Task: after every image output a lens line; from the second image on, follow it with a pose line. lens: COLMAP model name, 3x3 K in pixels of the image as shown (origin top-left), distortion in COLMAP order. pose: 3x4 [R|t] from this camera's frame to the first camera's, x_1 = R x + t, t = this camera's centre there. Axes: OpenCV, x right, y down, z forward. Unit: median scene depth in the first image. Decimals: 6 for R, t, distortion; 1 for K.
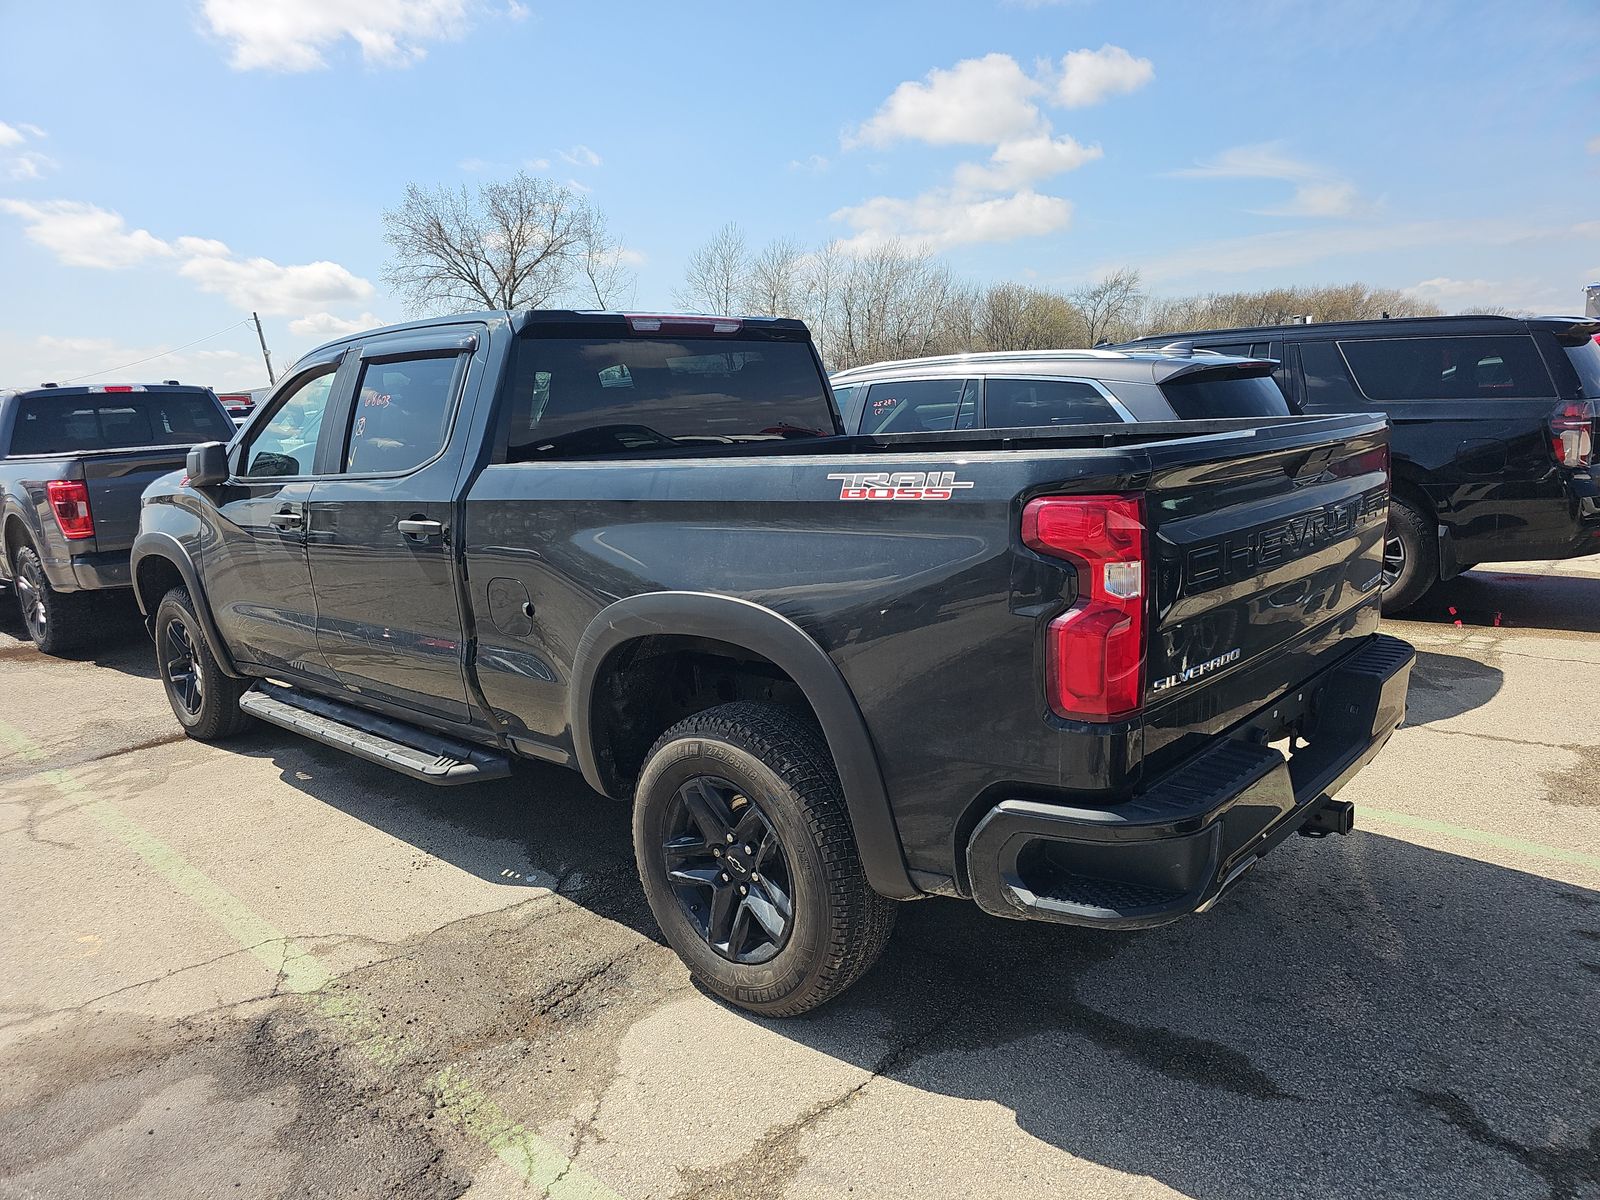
lens RADIAL K [[1053.4, 0, 806.8], [0, 1053.4, 598.0], [0, 0, 1]] dist [0.029721, -0.028356]
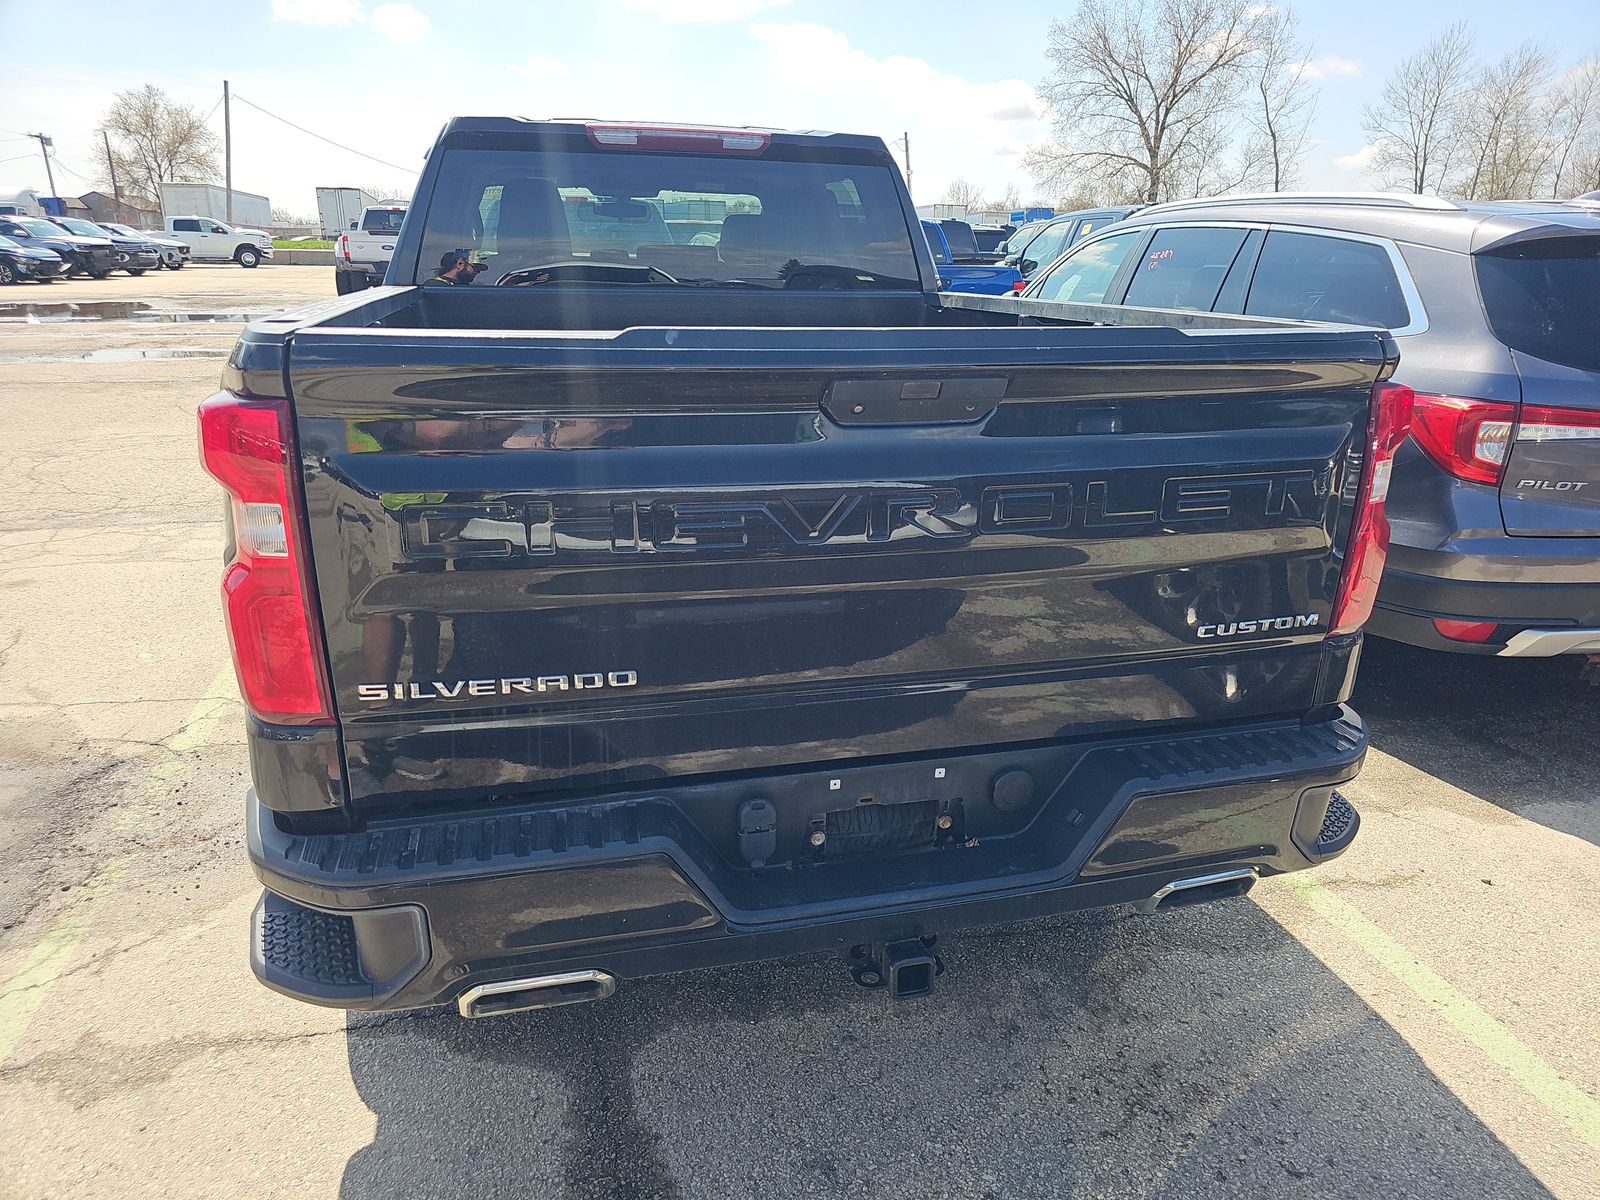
lens RADIAL K [[1053.4, 0, 806.8], [0, 1053.4, 598.0], [0, 0, 1]] dist [0.029721, -0.028356]
pose [[0.843184, 0.228594, -0.486606, 0.506260], [-0.153711, 0.969824, 0.189249, -0.085123], [0.515183, -0.084775, 0.852877, 0.326223]]
